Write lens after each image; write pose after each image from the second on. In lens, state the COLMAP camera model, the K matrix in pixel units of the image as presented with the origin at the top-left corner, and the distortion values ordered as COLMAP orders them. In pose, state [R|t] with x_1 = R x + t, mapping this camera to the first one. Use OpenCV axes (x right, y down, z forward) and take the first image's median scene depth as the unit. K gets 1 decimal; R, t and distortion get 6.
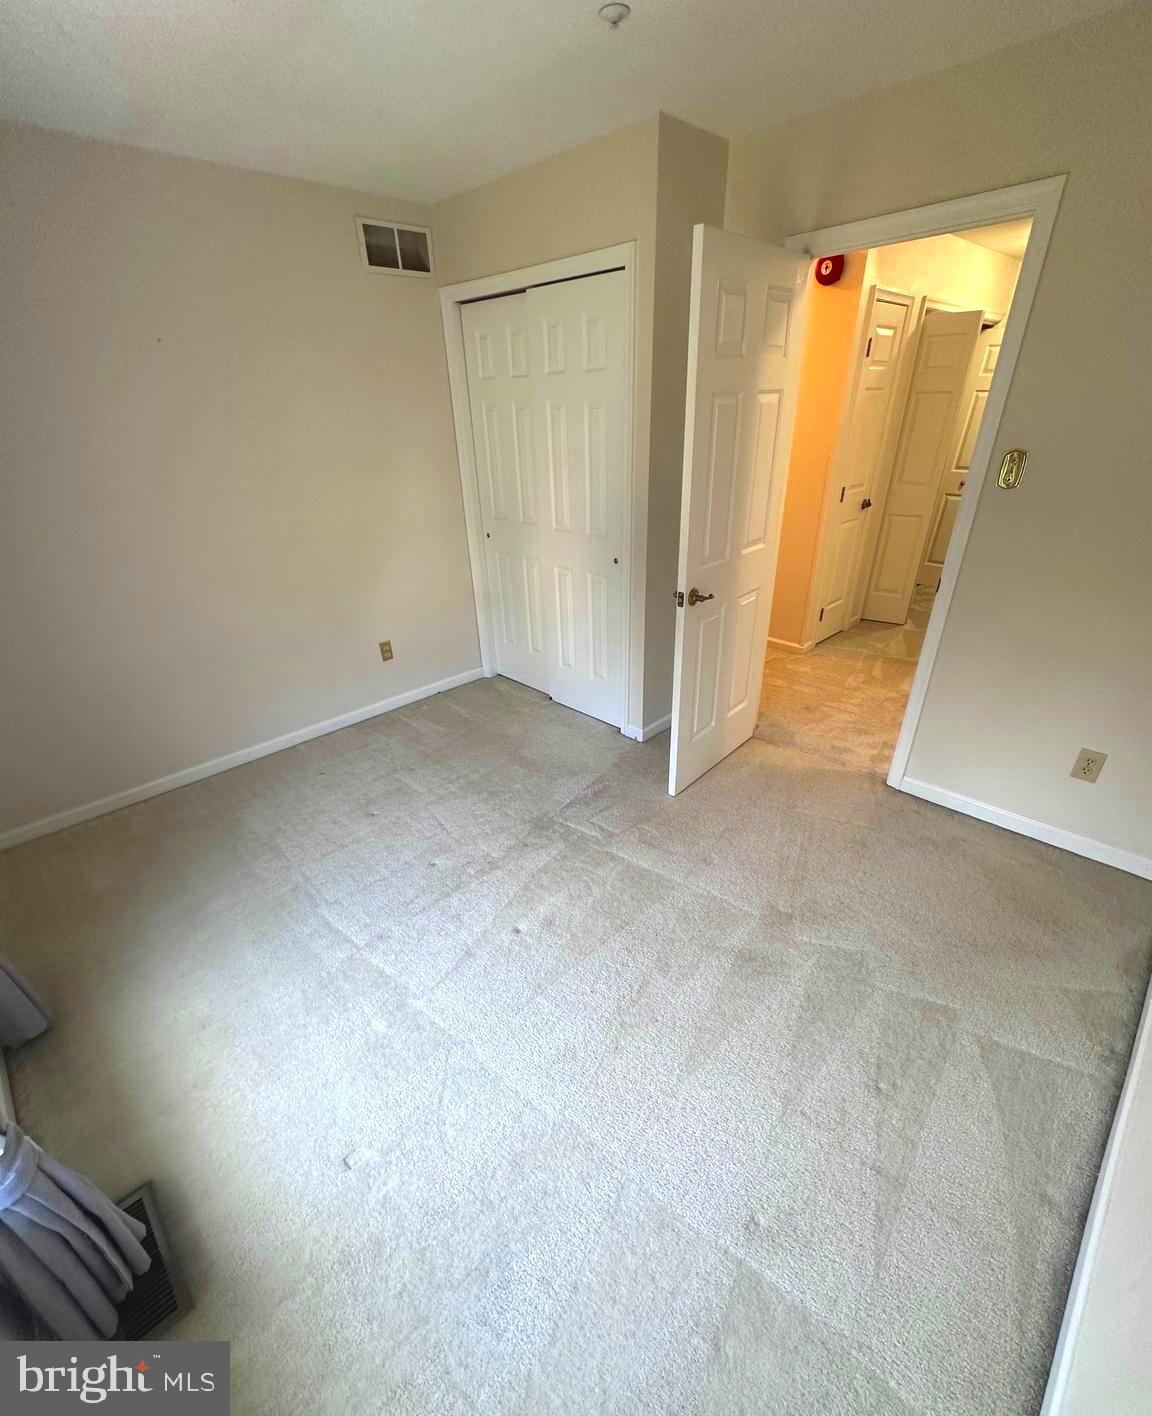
lens RADIAL K [[613.8, 0, 576.0], [0, 613.8, 768.5], [0, 0, 1]] dist [0.001725, 0.000372]
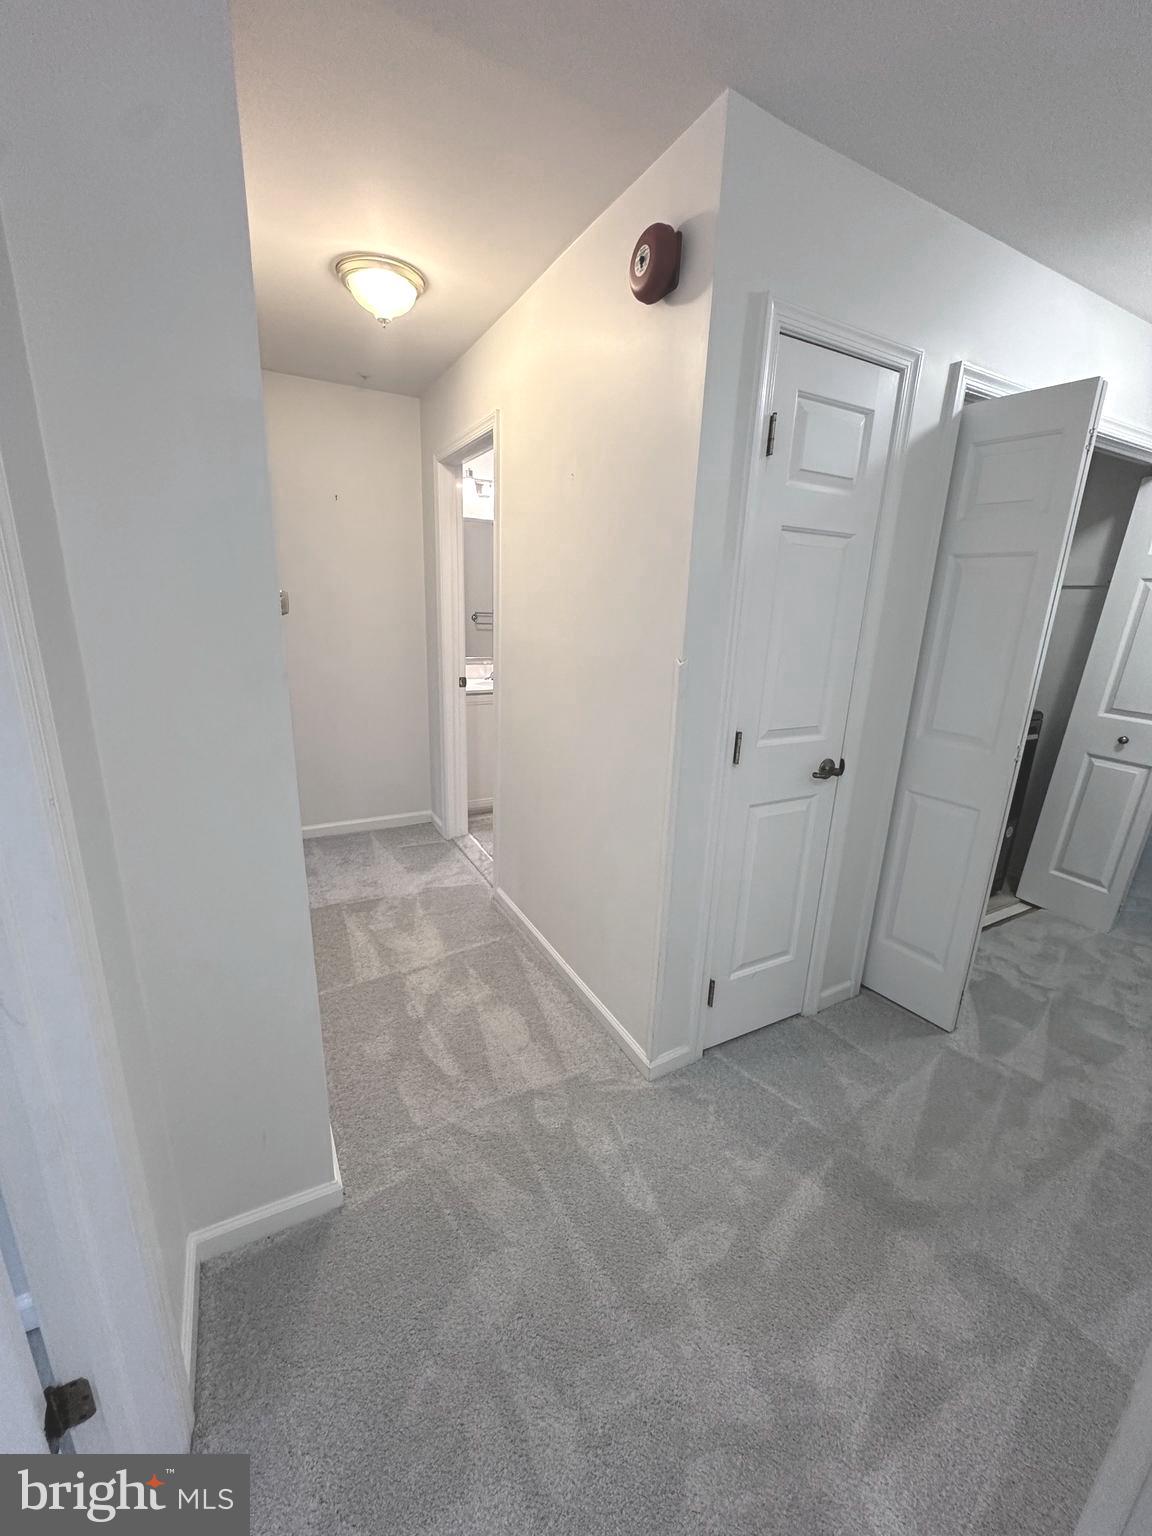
lens RADIAL K [[612.8, 0, 577.3], [0, 612.8, 767.6], [0, 0, 1]] dist [-0.003260, -0.000005]
pose [[0.956718, 0.136339, -0.257105, 0.390898], [-0.199417, 0.950579, -0.237975, -0.274406], [0.211954, 0.278946, 0.936624, 0.515184]]
